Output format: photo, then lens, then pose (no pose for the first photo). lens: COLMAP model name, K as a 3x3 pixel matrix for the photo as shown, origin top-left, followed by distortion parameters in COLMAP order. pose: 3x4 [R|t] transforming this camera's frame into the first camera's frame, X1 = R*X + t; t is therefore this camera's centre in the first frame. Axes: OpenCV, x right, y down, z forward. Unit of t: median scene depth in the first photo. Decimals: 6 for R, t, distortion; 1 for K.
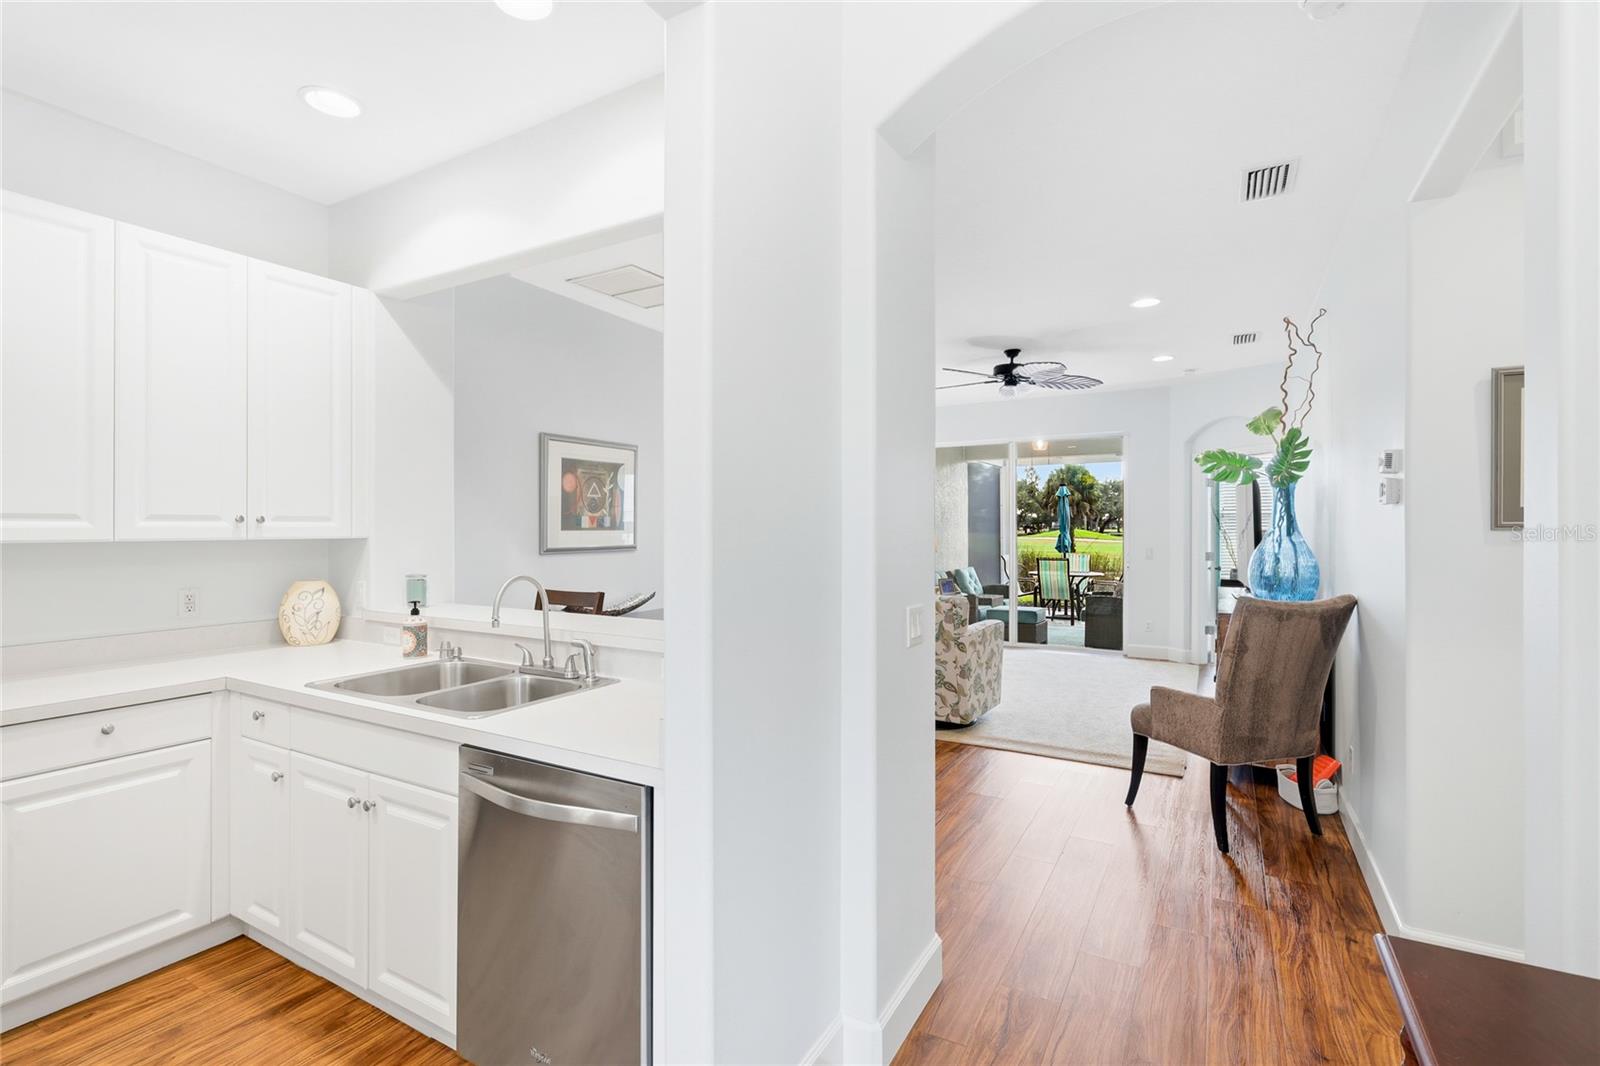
lens RADIAL K [[714.6, 0, 822.2], [0, 714.6, 525.2], [0, 0, 1]] dist [-0.004476, -0.001778]
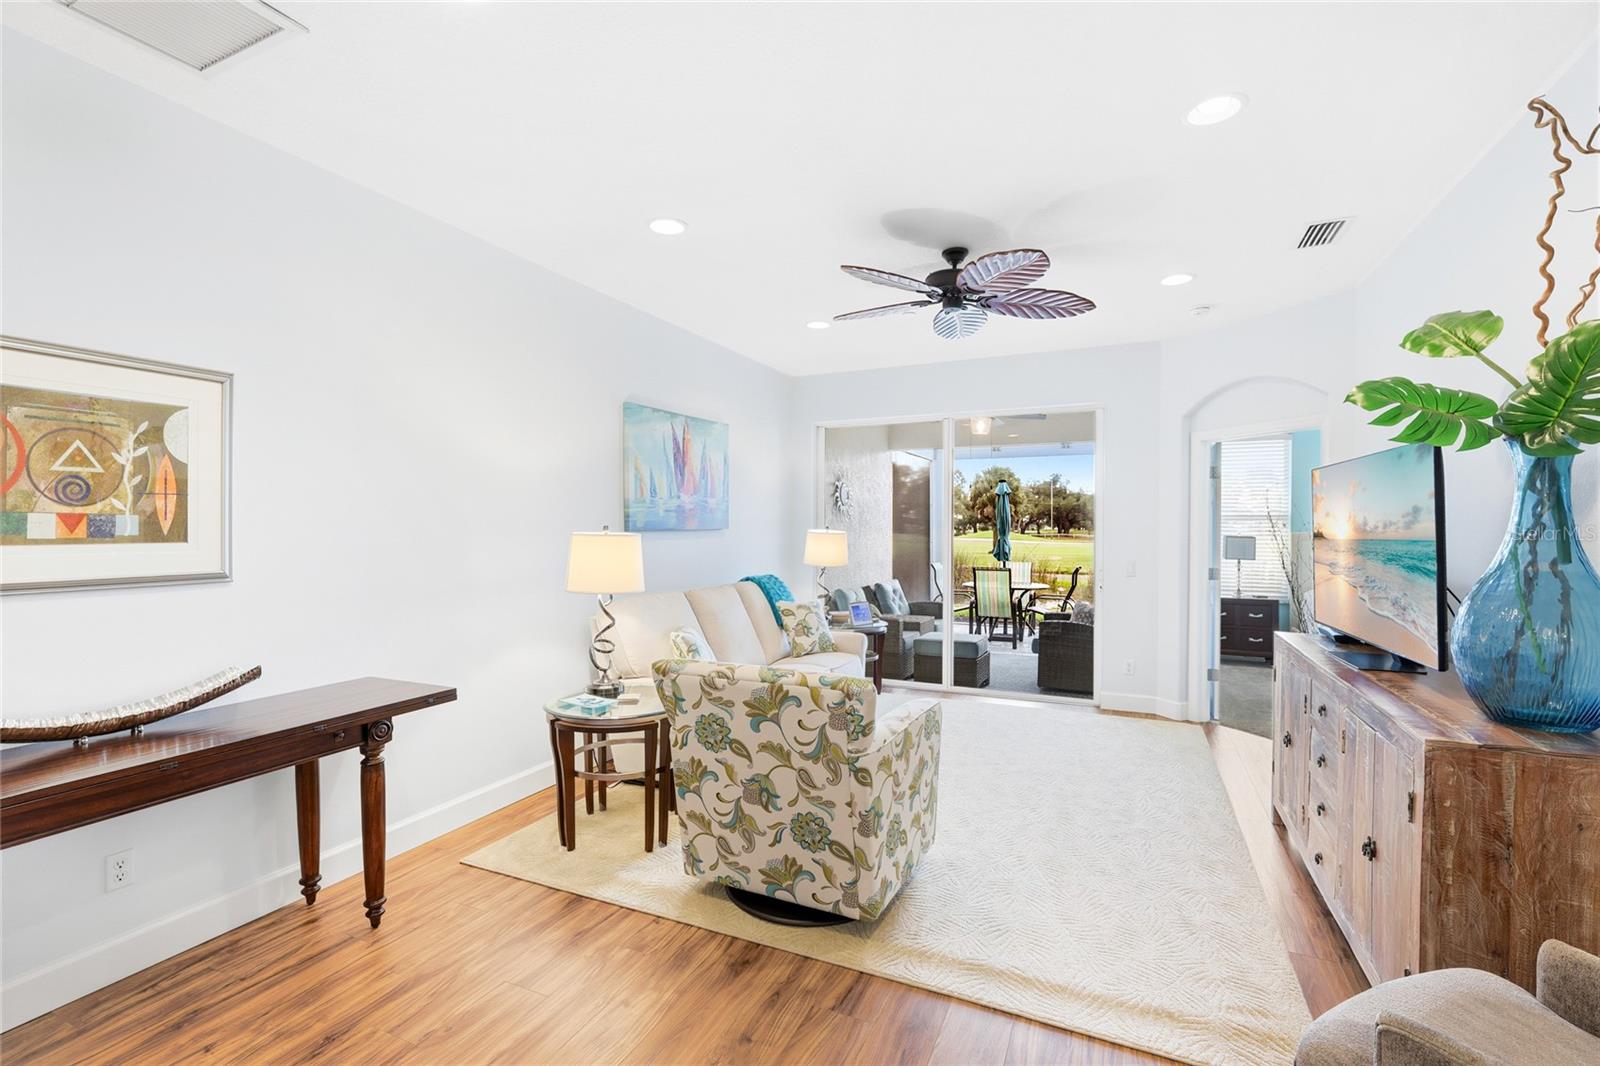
lens RADIAL K [[714.6, 0, 823.6], [0, 714.6, 526.9], [0, 0, 1]] dist [-0.004476, -0.001778]
pose [[0.995103, 0.003648, 0.098781, 0.106110], [-0.003801, 0.999992, 0.001362, -0.005748], [-0.098775, -0.001731, 0.995108, 0.452510]]
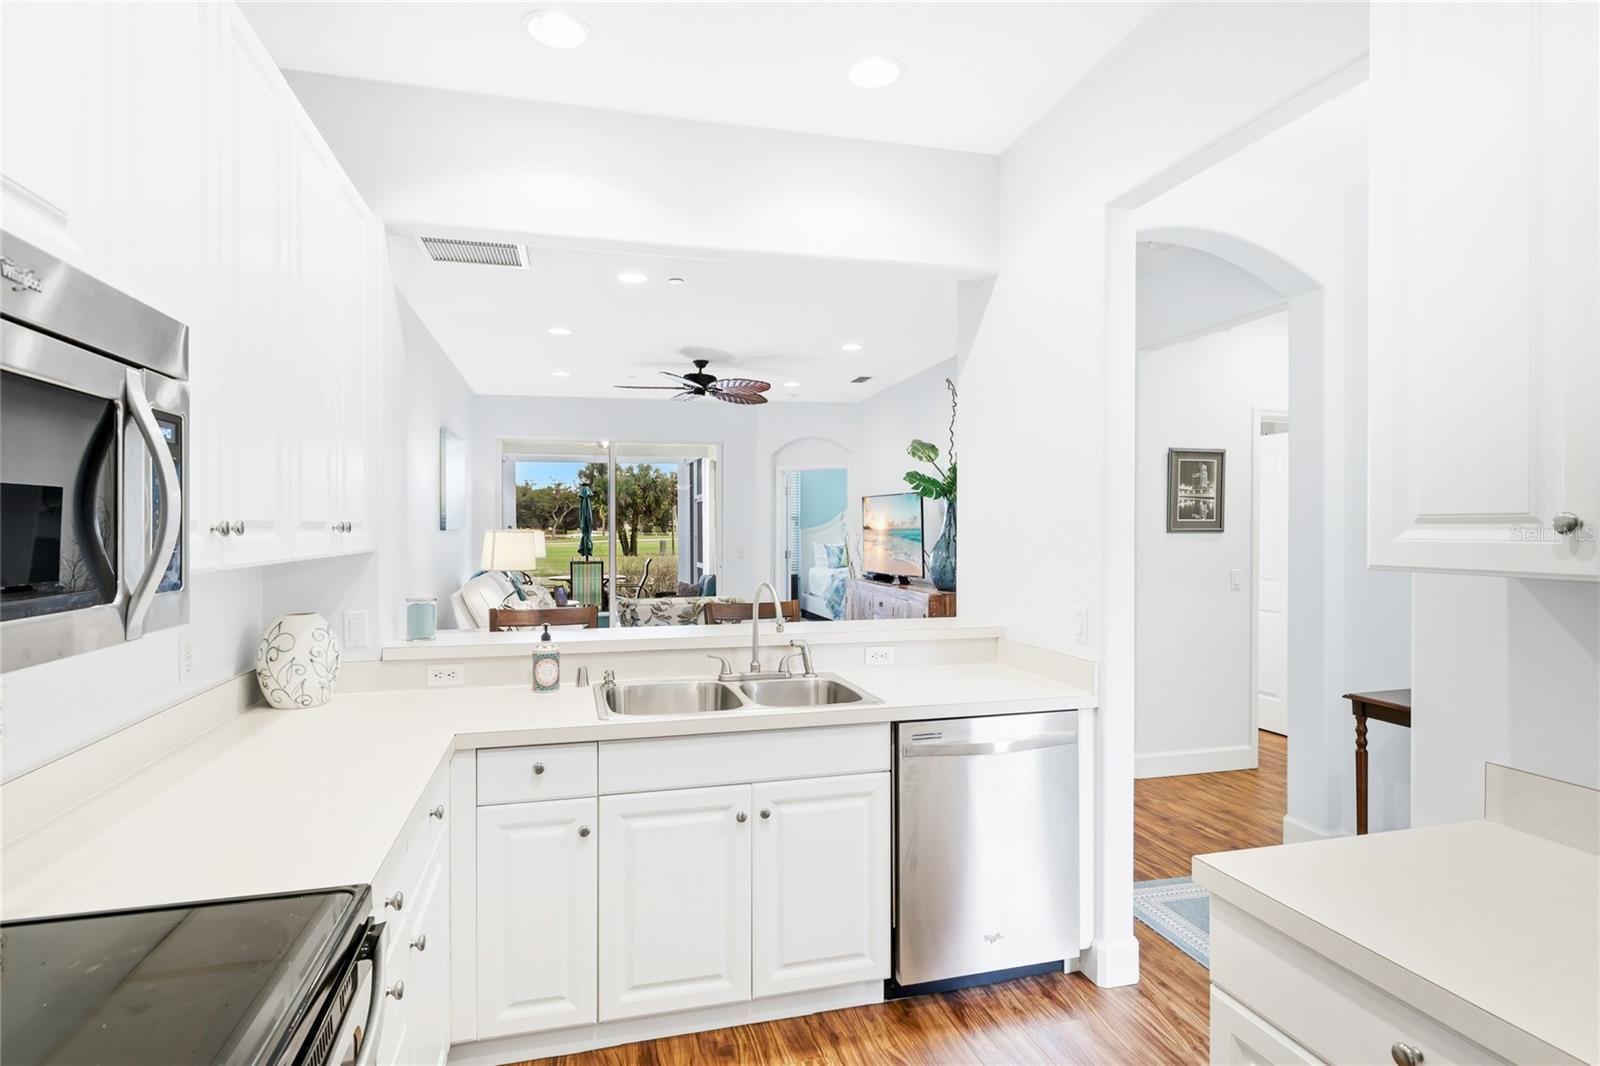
lens RADIAL K [[826.0, 0, 801.9], [0, 826.0, 500.9], [0, 0, 1]] dist [-0.034812, -0.000541]
pose [[0.715862, 0.018492, 0.697997, -0.520867], [0.002089, 0.999588, -0.028625, -0.005749], [-0.698239, 0.021949, 0.715528, 0.043311]]
